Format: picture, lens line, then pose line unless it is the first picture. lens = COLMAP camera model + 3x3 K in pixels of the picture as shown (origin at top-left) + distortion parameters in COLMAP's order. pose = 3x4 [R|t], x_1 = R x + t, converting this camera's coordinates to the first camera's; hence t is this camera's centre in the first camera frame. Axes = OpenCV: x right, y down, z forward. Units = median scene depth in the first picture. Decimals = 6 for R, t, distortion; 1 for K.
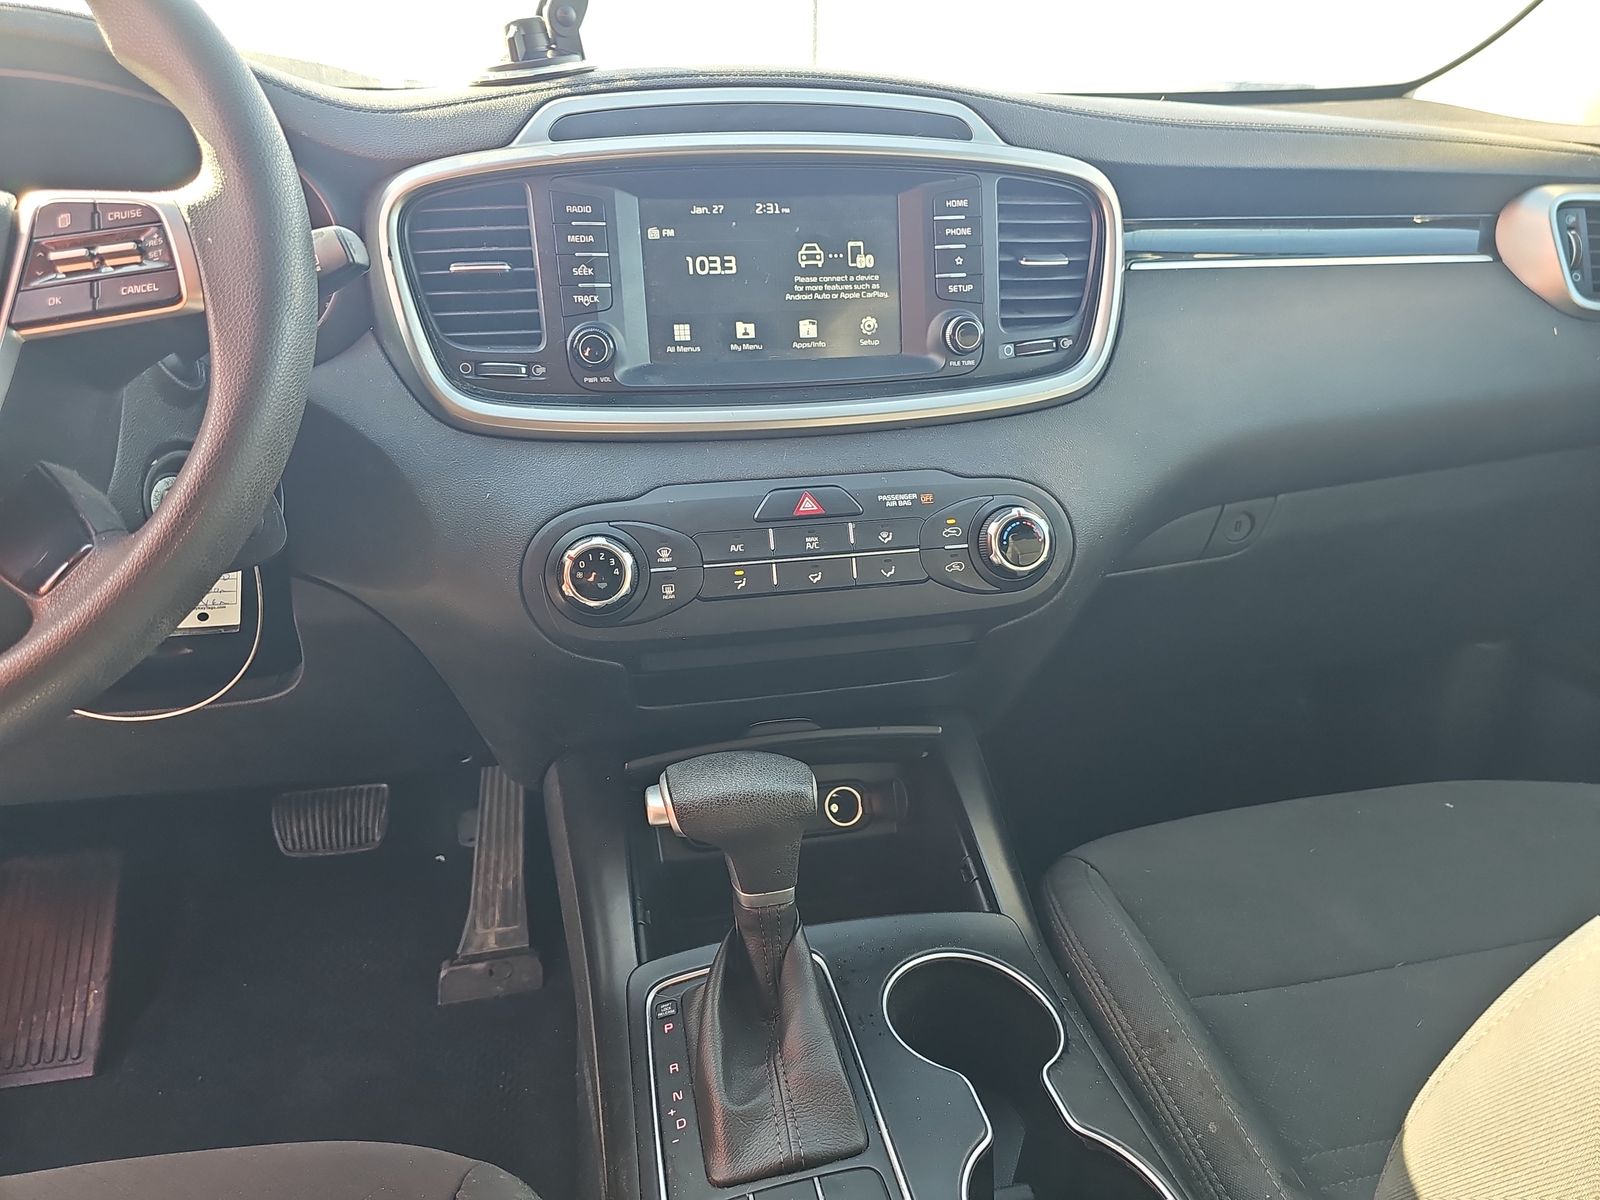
lens RADIAL K [[1104.8, 0, 798.8], [0, 1104.8, 602.4], [0, 0, 1]] dist [0.030593, -0.013917]
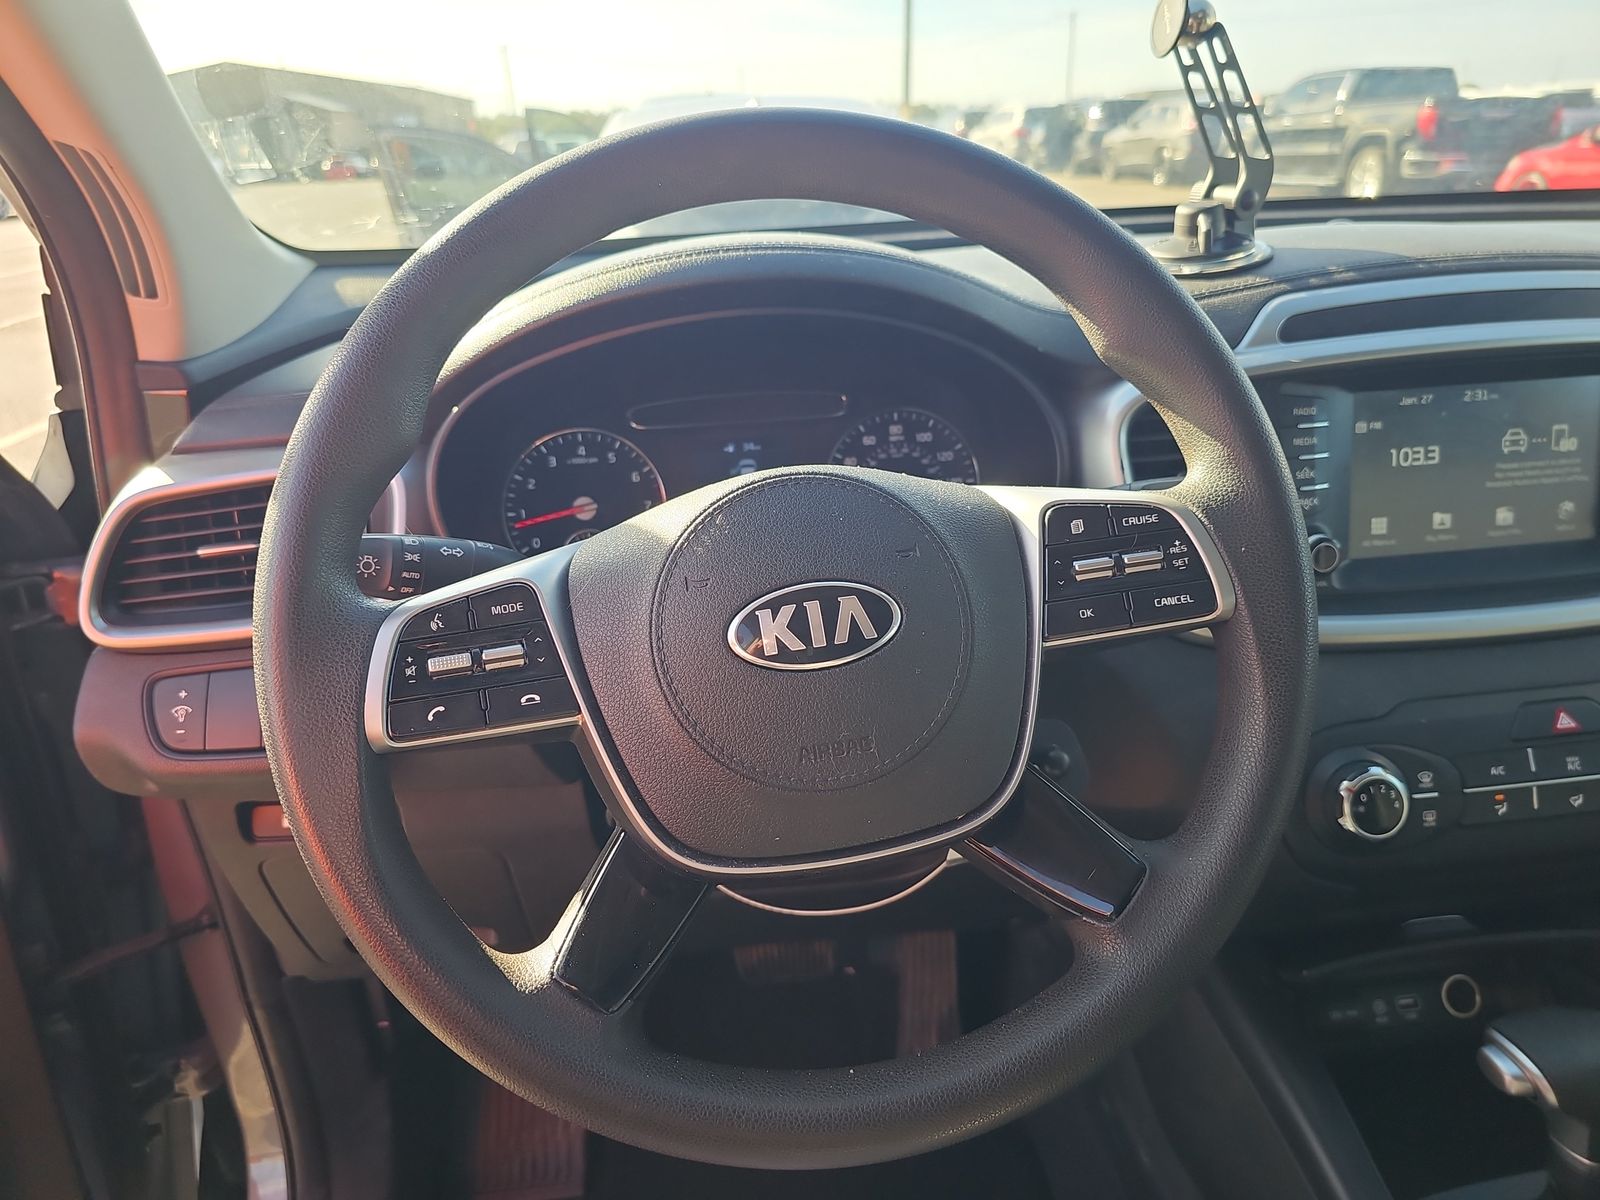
lens RADIAL K [[1104.8, 0, 803.3], [0, 1104.8, 596.8], [0, 0, 1]] dist [0.030593, -0.013917]
pose [[0.995771, 0.002326, -0.091842, -0.514985], [-0.003600, 0.999900, -0.013708, -0.168224], [0.091801, 0.013981, 0.995679, -0.001650]]
